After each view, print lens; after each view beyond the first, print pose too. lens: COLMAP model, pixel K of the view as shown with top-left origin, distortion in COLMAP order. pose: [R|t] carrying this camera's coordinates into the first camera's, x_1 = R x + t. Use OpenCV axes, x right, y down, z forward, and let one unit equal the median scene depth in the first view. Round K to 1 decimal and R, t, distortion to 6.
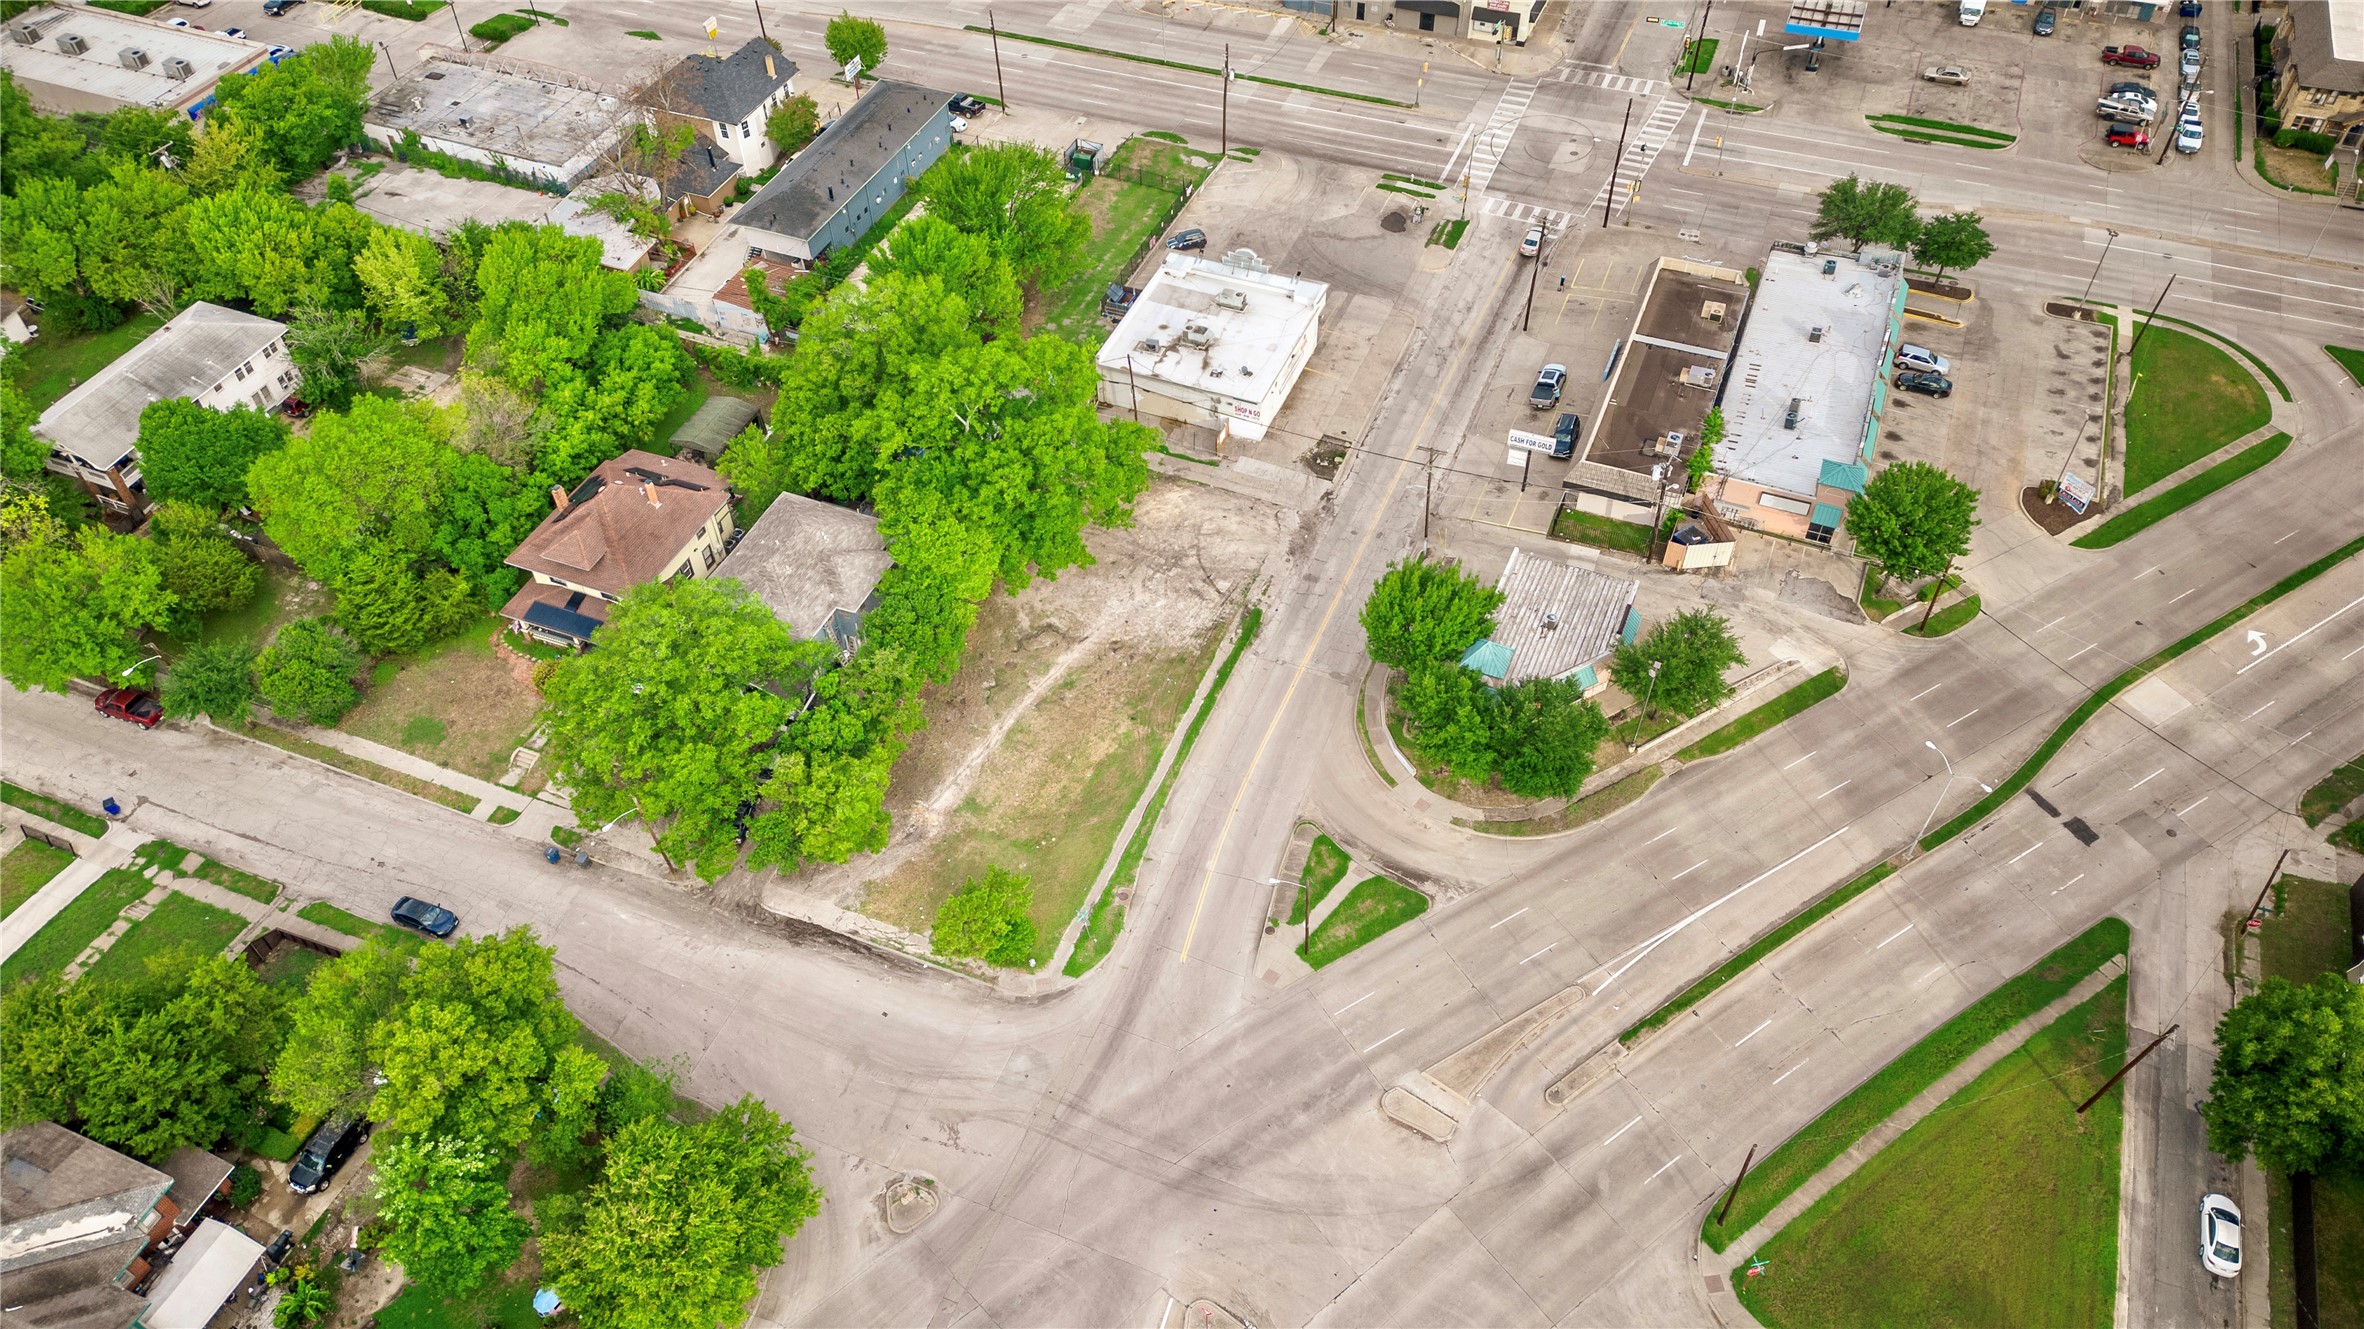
lens RADIAL K [[1683.3, 0, 1182.0], [0, 1683.3, 664.5], [0, 0, 1]] dist [0.076487, -0.076832]
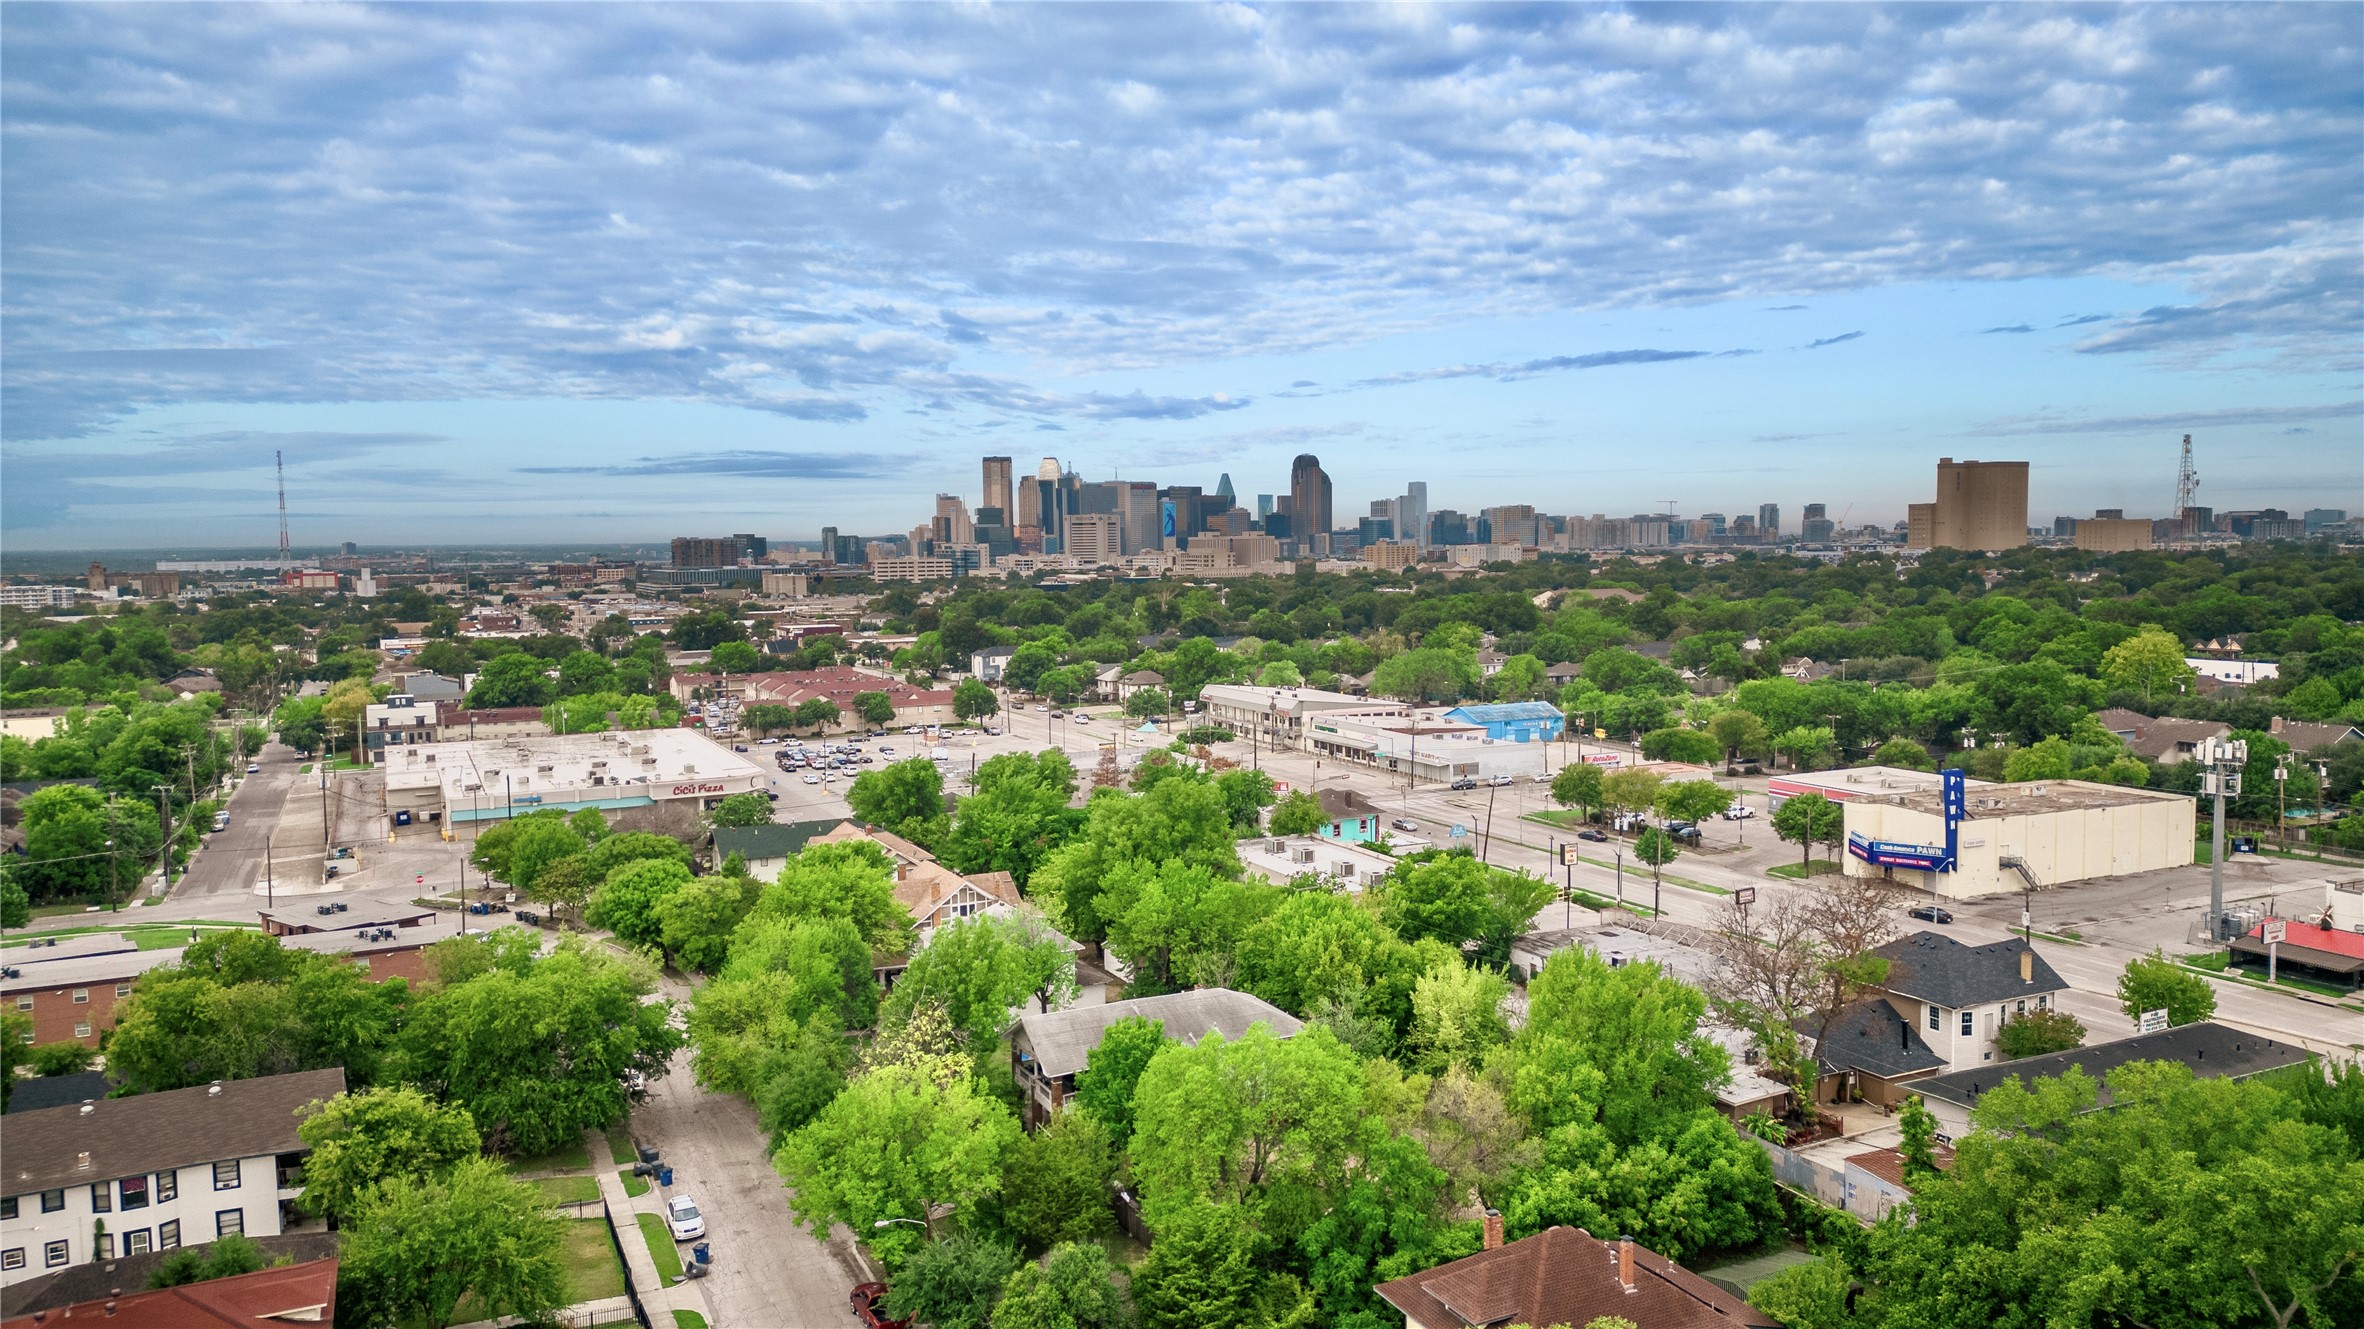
lens RADIAL K [[1647.1, 0, 1182.0], [0, 1647.1, 664.5], [0, 0, 1]] dist [0.102263, -0.116894]
pose [[0.741177, 0.059124, -0.668701, -0.046074], [-0.487455, 0.732290, -0.475540, 0.094327], [0.461567, 0.678422, 0.571576, 0.426163]]
